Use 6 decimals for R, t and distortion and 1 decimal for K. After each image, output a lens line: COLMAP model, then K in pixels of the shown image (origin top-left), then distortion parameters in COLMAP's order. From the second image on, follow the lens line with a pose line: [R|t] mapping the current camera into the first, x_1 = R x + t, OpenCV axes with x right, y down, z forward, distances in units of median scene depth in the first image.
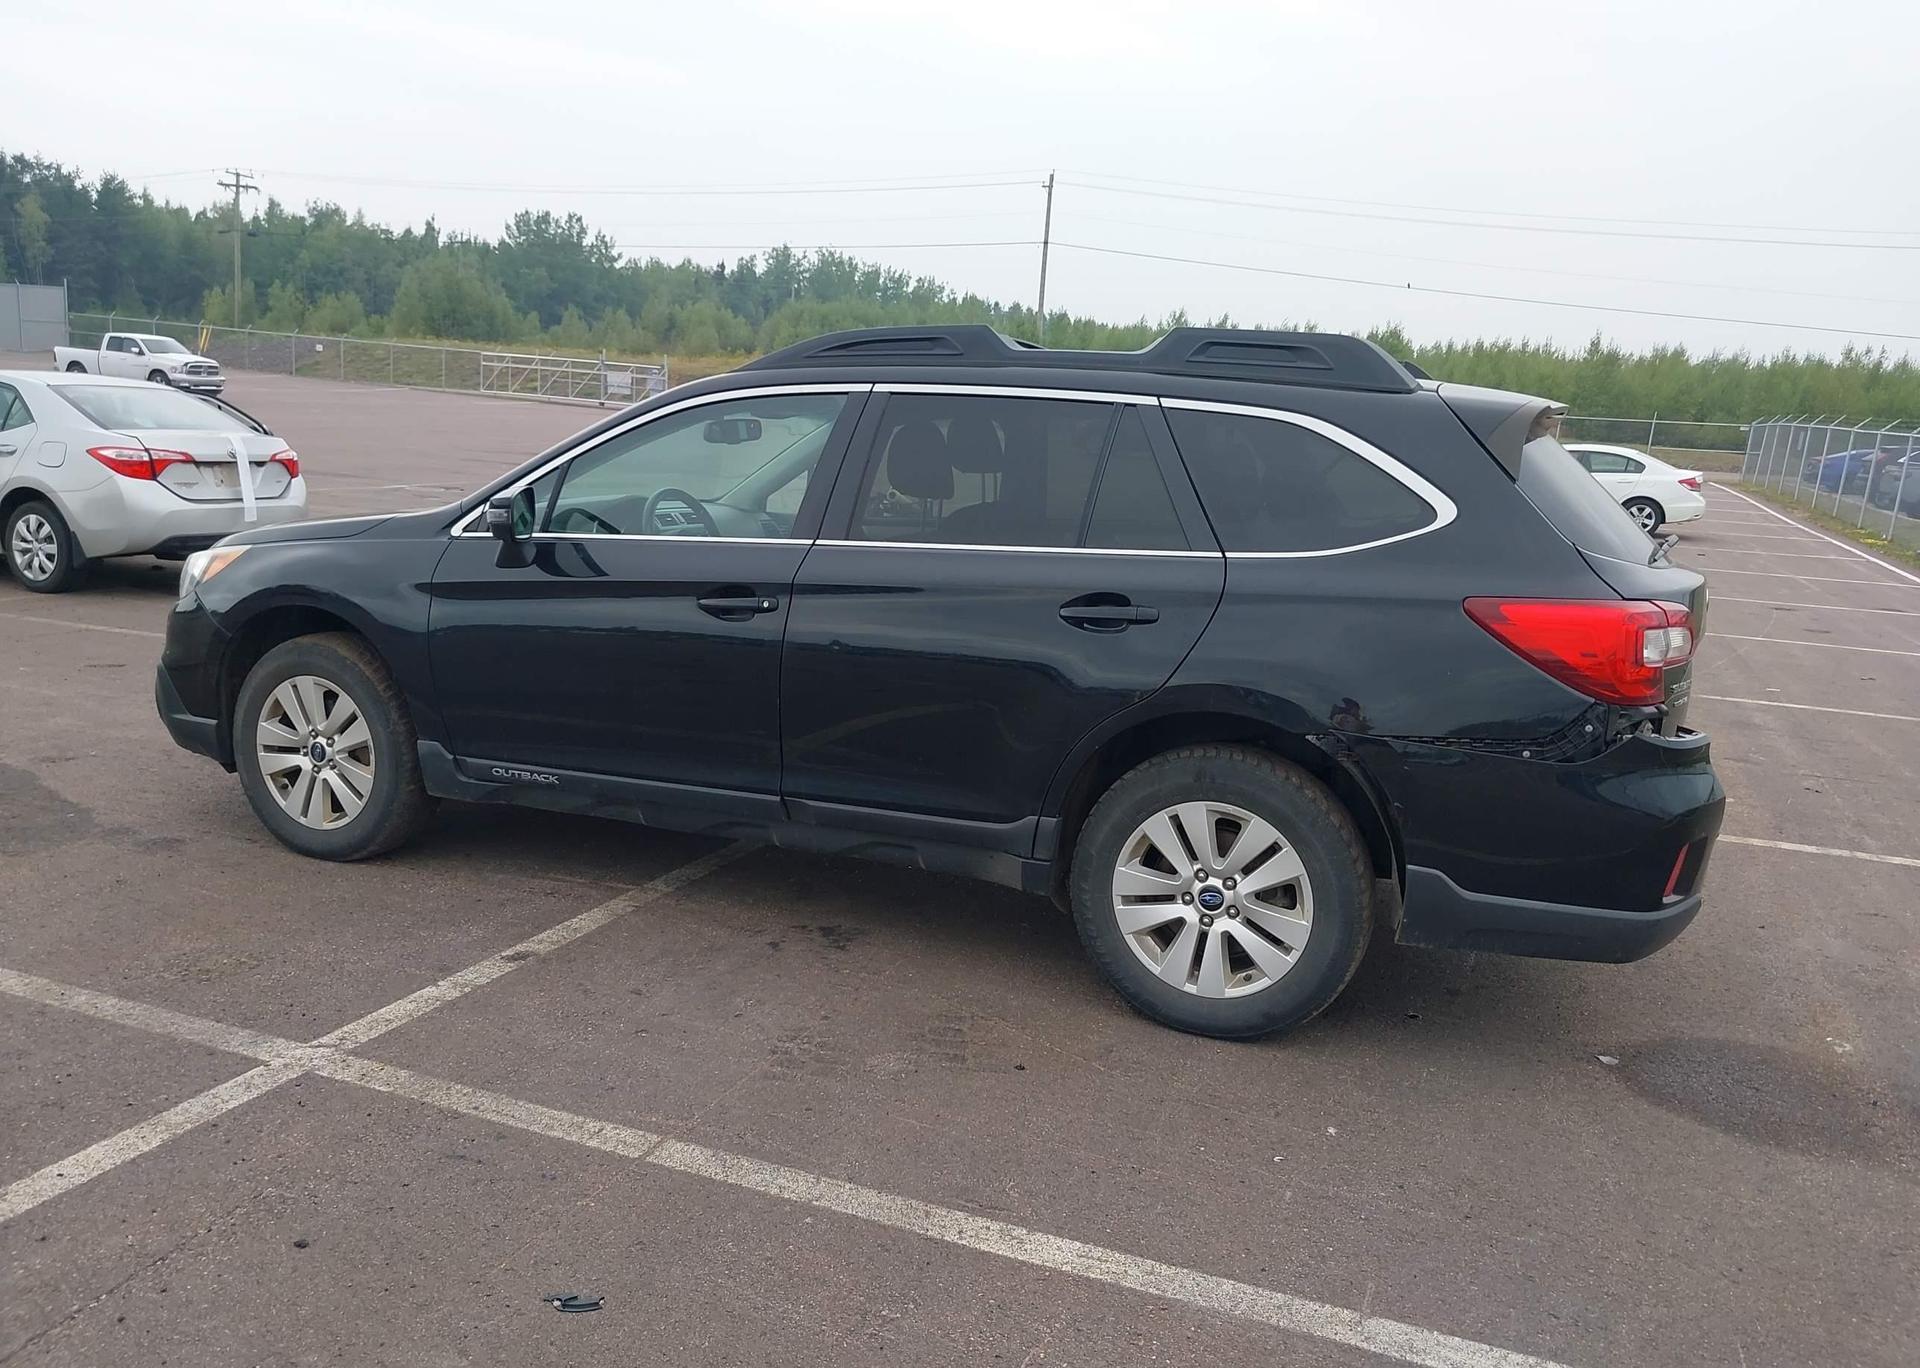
lens RADIAL K [[1486.7, 0, 958.0], [0, 1486.7, 684.6], [0, 0, 1]] dist [0.014846, -0.007957]
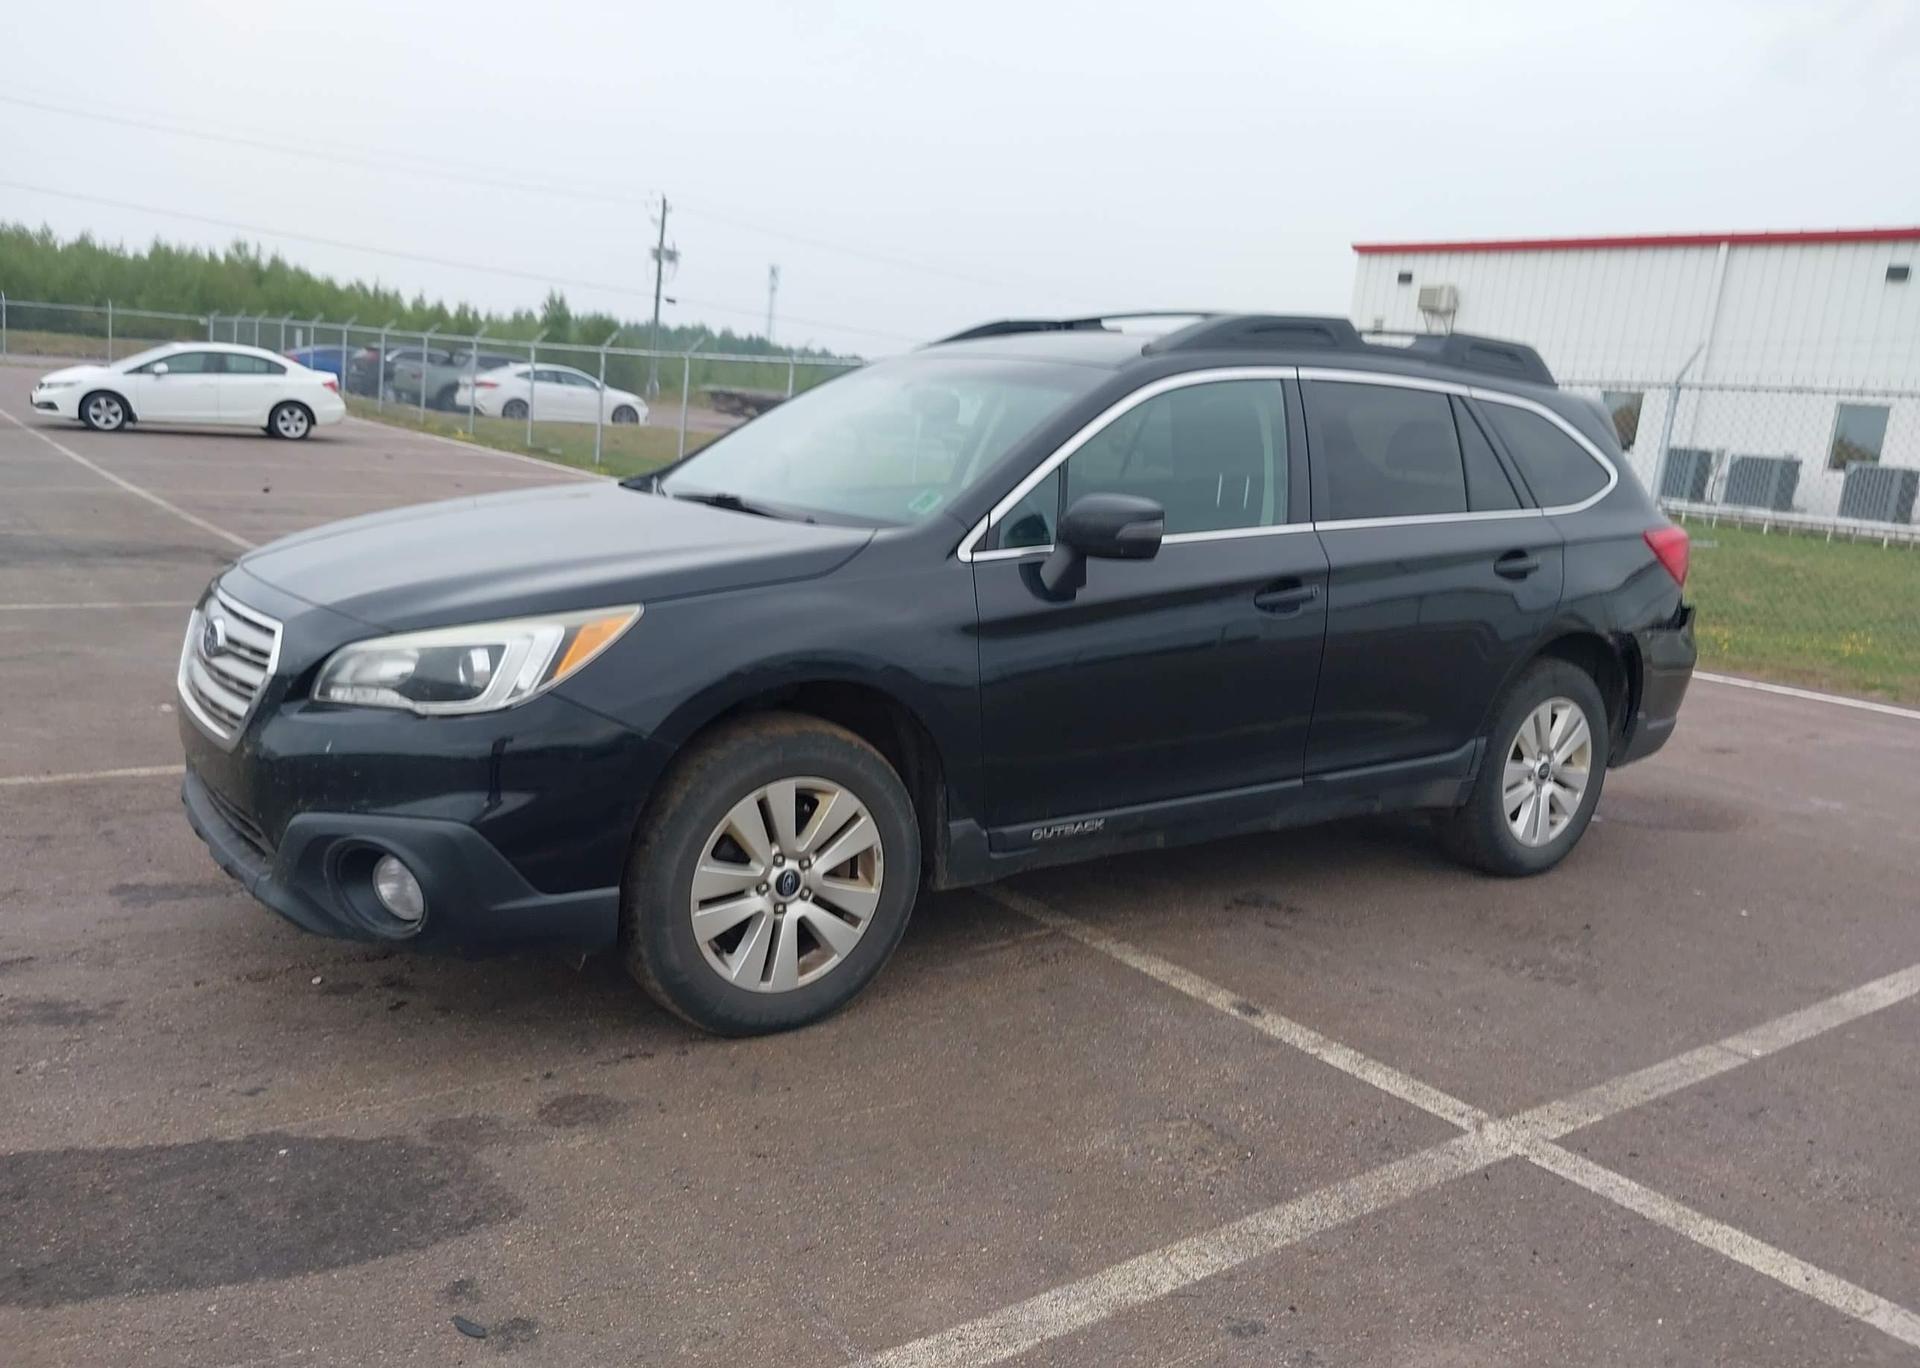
lens RADIAL K [[1490.9, 0, 966.8], [0, 1490.9, 680.0], [0, 0, 1]] dist [0.005563, -0.001706]
pose [[0.534097, -0.162220, 0.829714, -1.163499], [0.104294, 0.986564, 0.125751, -0.156608], [-0.838965, 0.019371, 0.543840, 0.673384]]
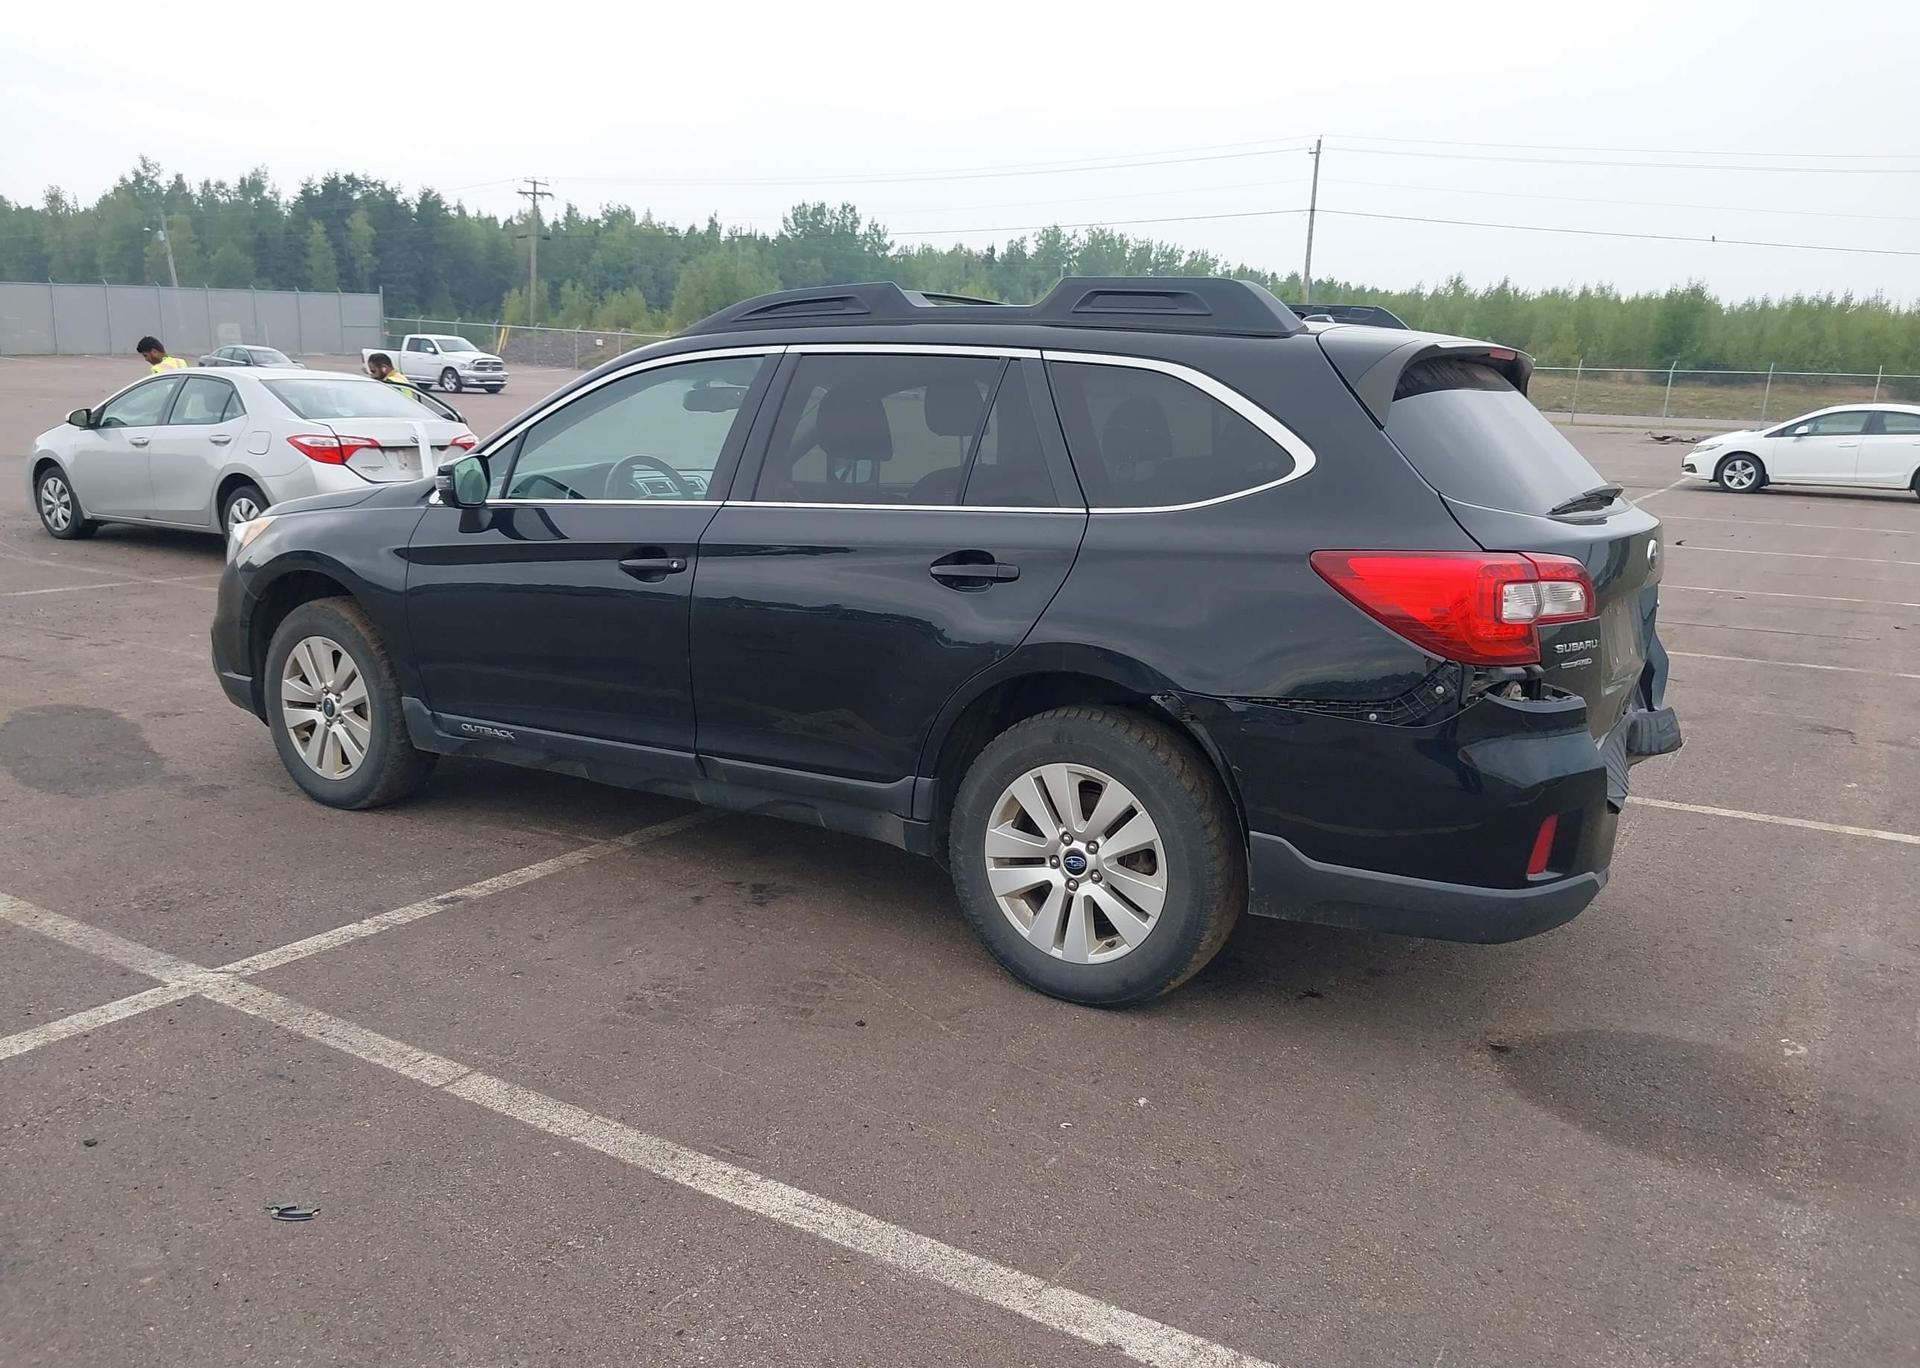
lens RADIAL K [[1490.9, 0, 966.8], [0, 1490.9, 680.0], [0, 0, 1]] dist [0.005563, -0.001706]
pose [[0.984897, 0.008132, -0.172949, 0.256944], [-0.006412, 0.999924, 0.010497, 0.013917], [0.173021, -0.009230, 0.984875, 0.025432]]
